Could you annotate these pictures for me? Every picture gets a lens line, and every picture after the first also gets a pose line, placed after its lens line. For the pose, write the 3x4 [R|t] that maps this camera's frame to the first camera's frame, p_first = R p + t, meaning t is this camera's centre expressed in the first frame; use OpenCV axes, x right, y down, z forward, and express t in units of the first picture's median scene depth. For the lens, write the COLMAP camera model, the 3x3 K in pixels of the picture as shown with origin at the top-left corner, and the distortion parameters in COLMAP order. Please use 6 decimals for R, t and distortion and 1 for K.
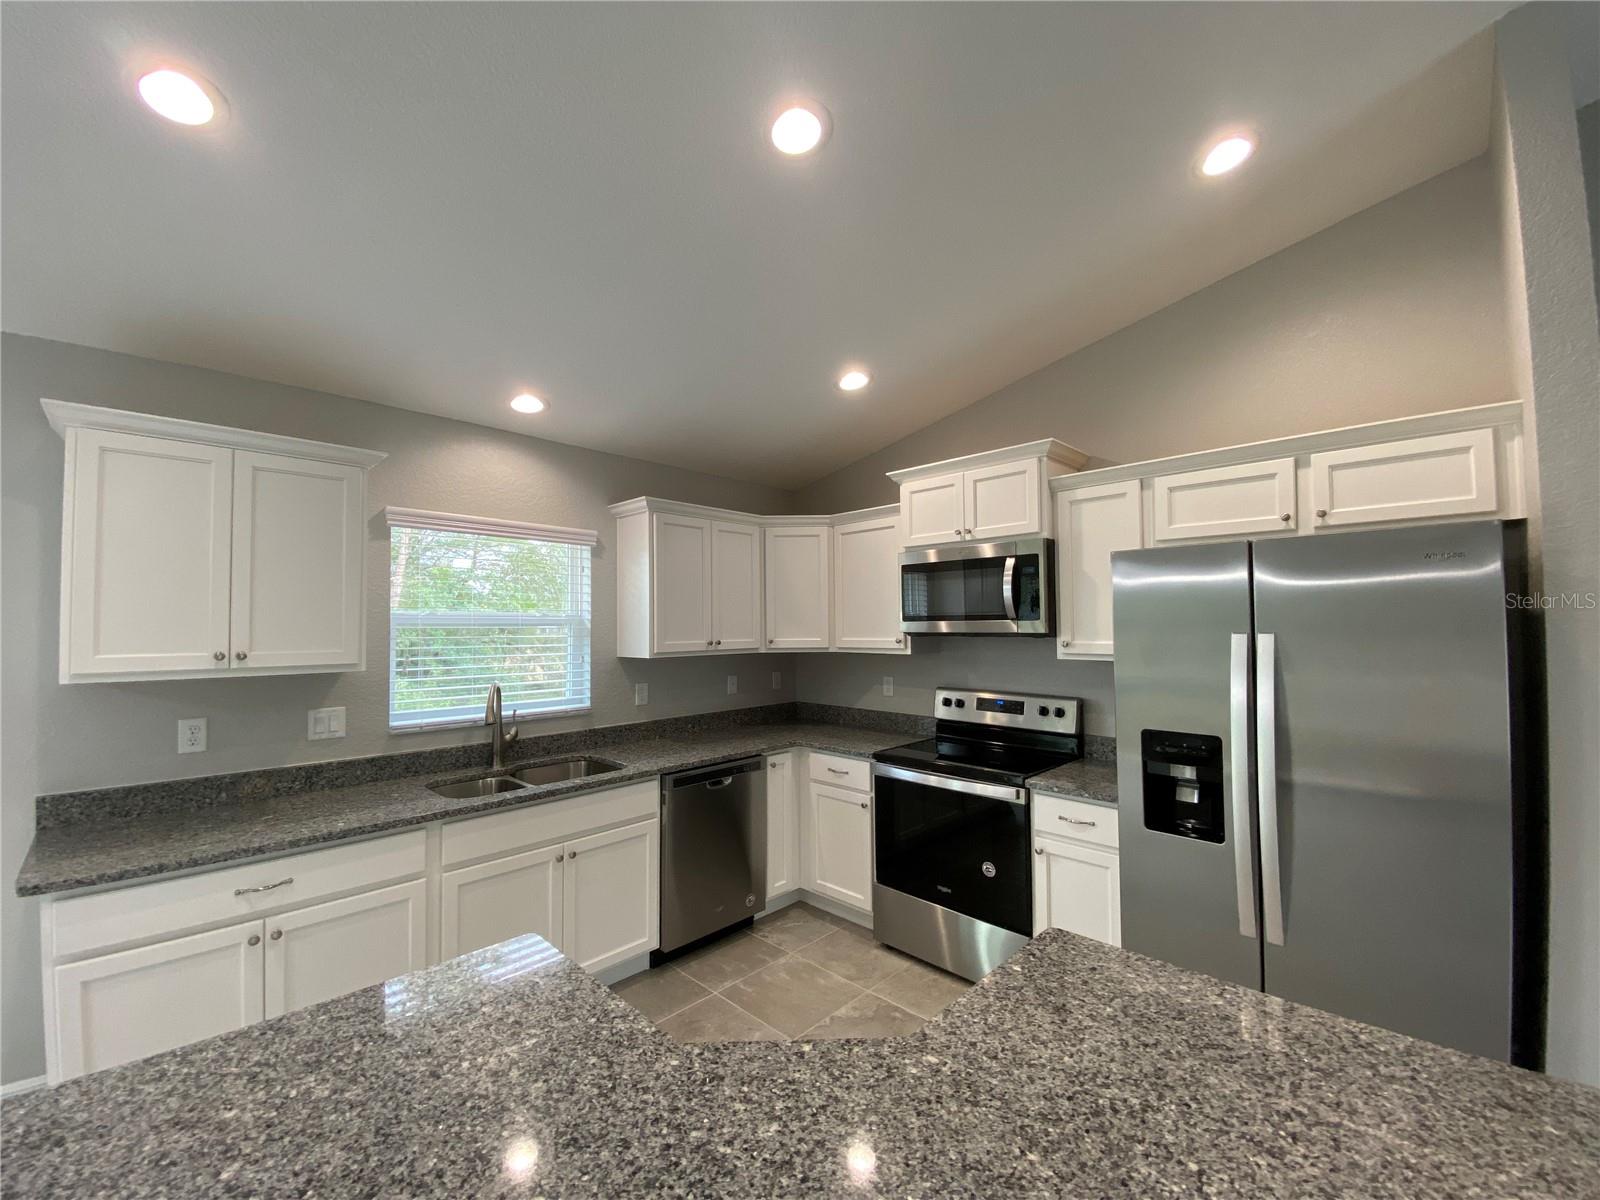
lens RADIAL K [[645.9, 0, 798.5], [0, 645.9, 605.6], [0, 0, 1]] dist [0.032296, -0.023603]
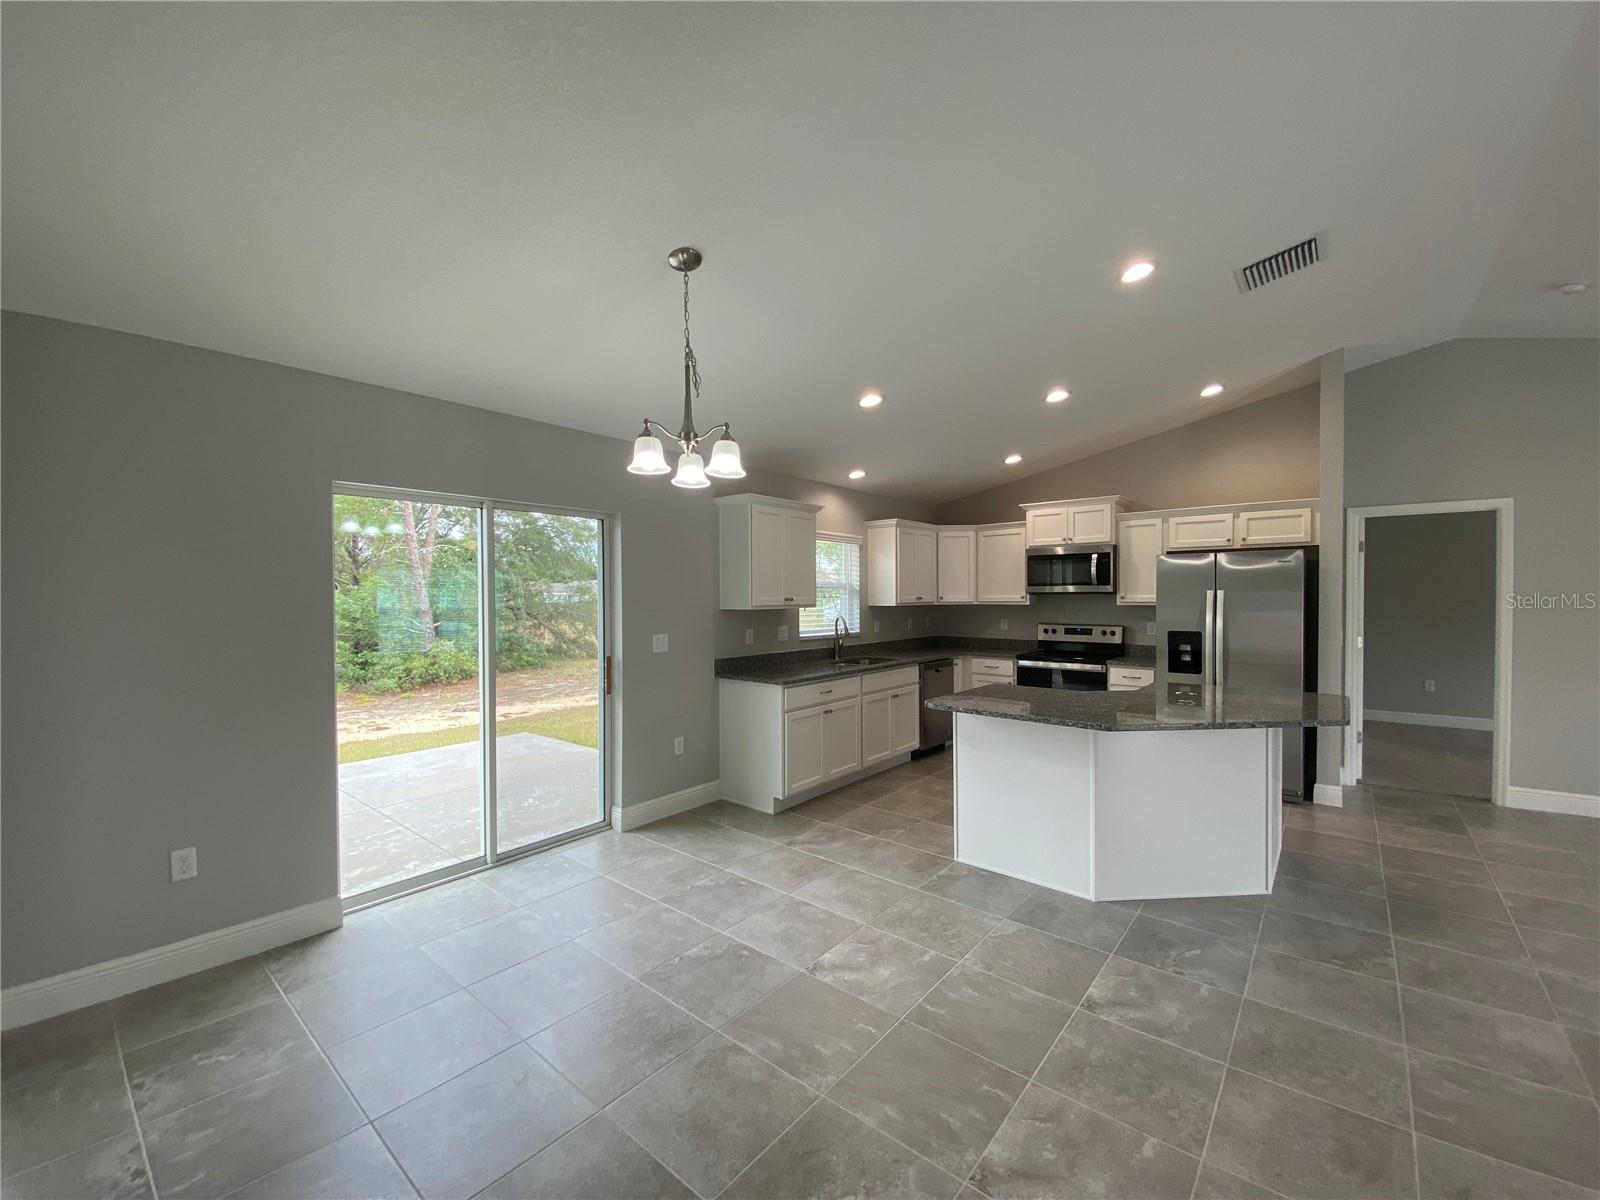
lens RADIAL K [[645.9, 0, 798.5], [0, 645.9, 605.6], [0, 0, 1]] dist [0.032296, -0.023603]
pose [[0.997267, 0.001845, 0.073860, -0.717573], [-0.005287, 0.998907, 0.046437, -0.003369], [-0.073694, -0.046701, 0.996187, -0.912254]]
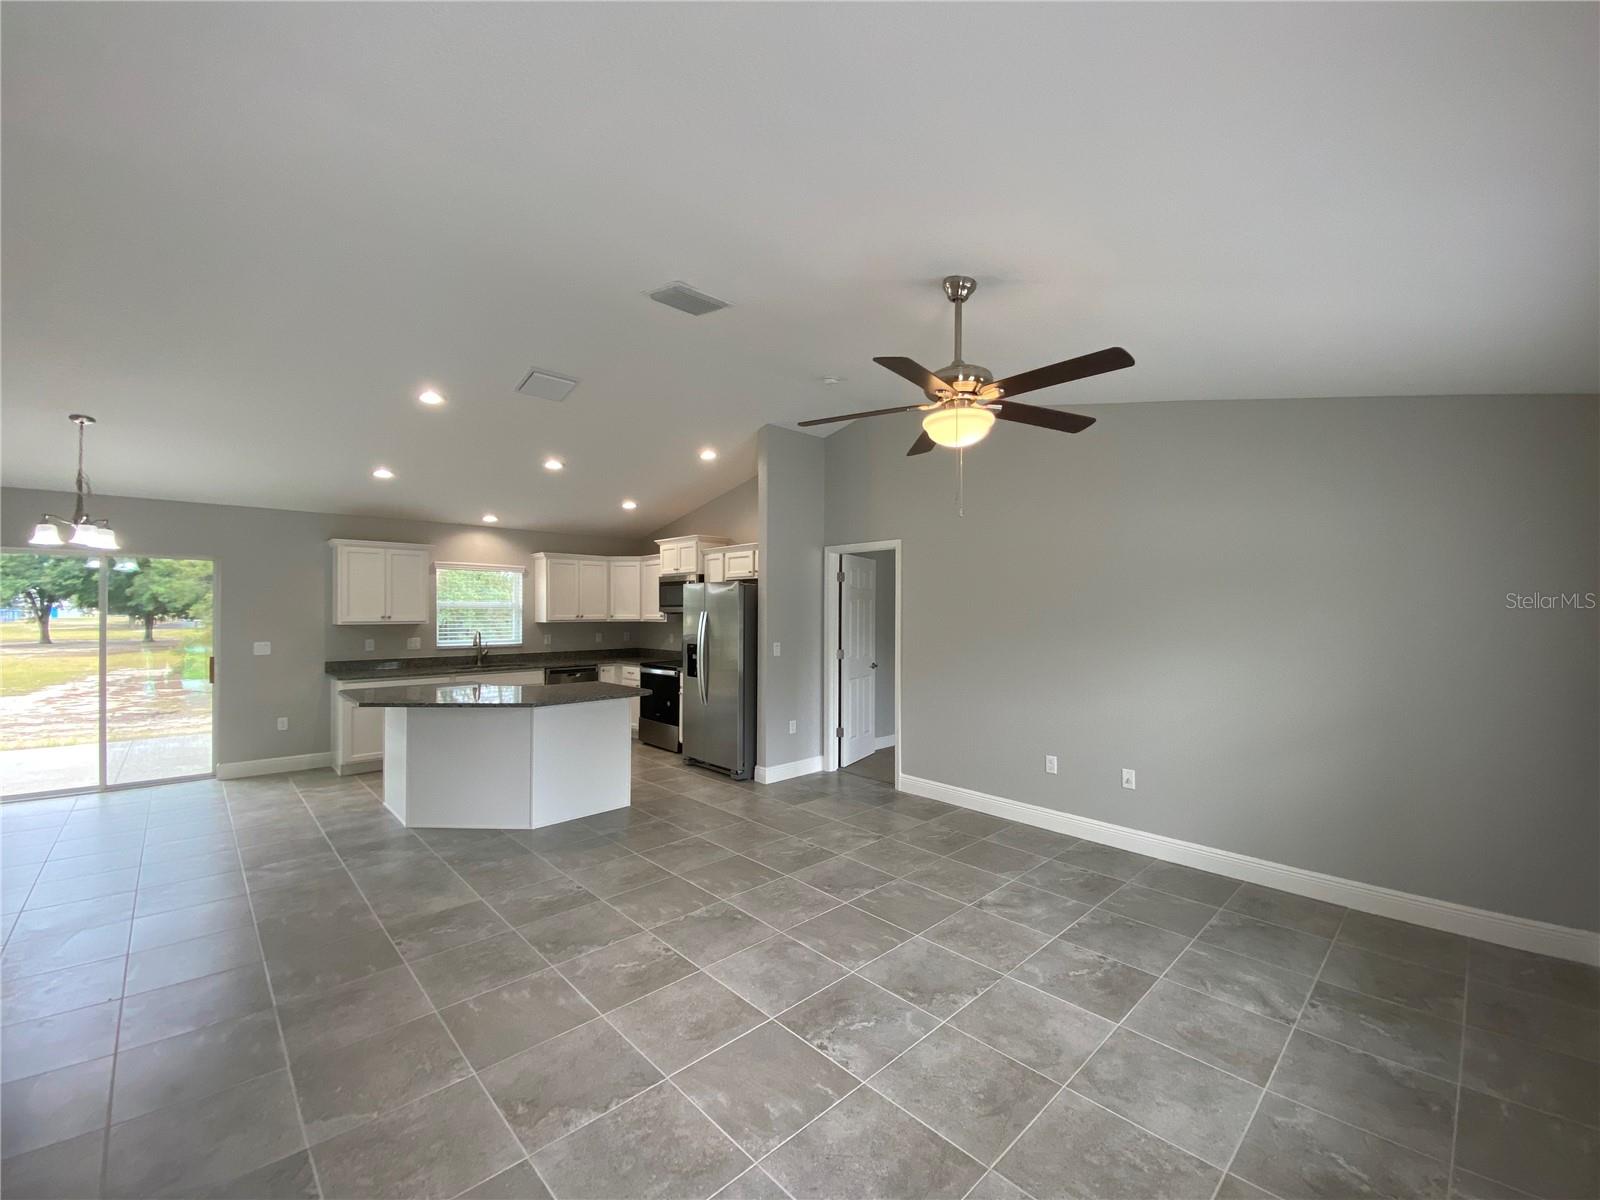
lens RADIAL K [[645.9, 0, 798.5], [0, 645.9, 605.6], [0, 0, 1]] dist [0.032296, -0.023603]
pose [[0.998995, 0.008127, -0.044073, 0.855426], [-0.007027, 0.999661, 0.025055, -0.047239], [0.044261, -0.024720, 0.998714, -1.407673]]
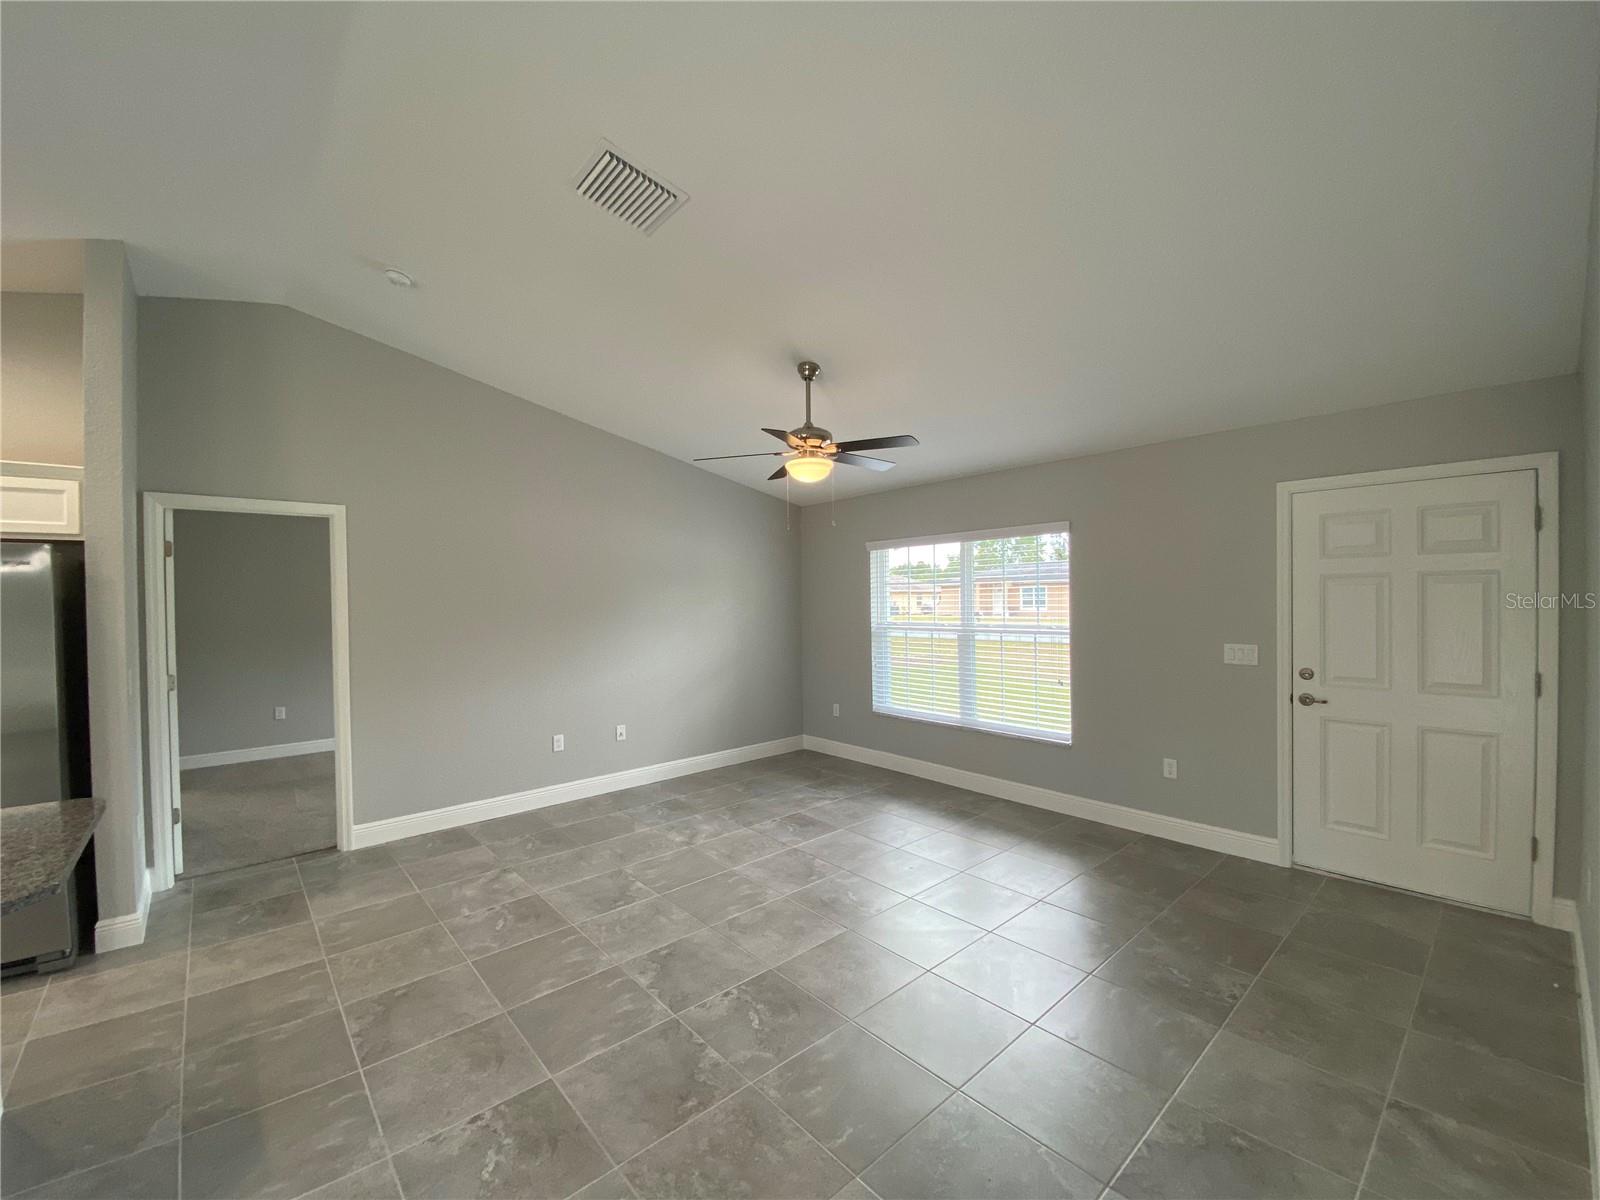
lens RADIAL K [[645.9, 0, 798.5], [0, 645.9, 605.6], [0, 0, 1]] dist [0.032296, -0.023603]
pose [[0.075810, -0.005167, 0.997109, -0.240430], [-0.016284, 0.999847, 0.006419, -0.008598], [-0.996989, -0.016724, 0.075715, -0.572724]]
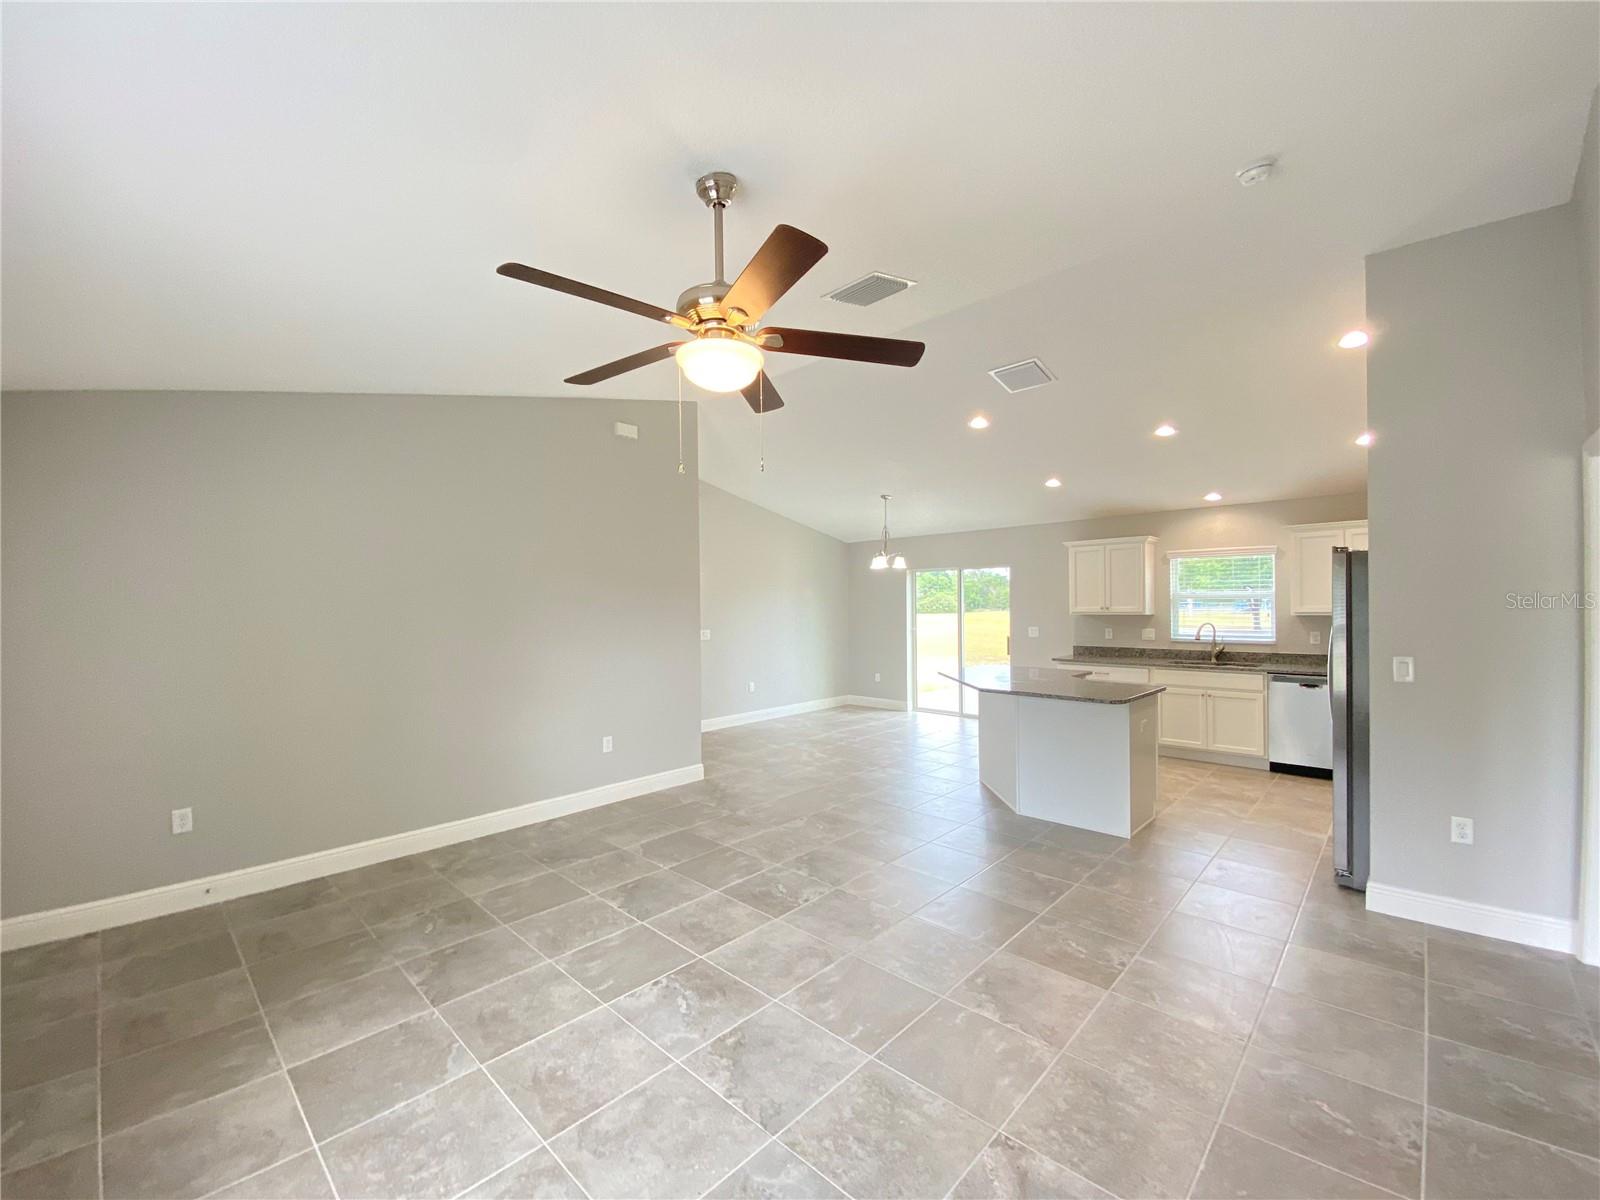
lens RADIAL K [[650.5, 0, 799.9], [0, 650.5, 615.5], [0, 0, 1]] dist [0.029081, -0.023607]
pose [[0.010804, 0.019740, -0.999747, 1.748455], [0.039827, 0.999003, 0.020156, -0.010203], [0.999148, -0.040035, 0.010007, -0.424094]]
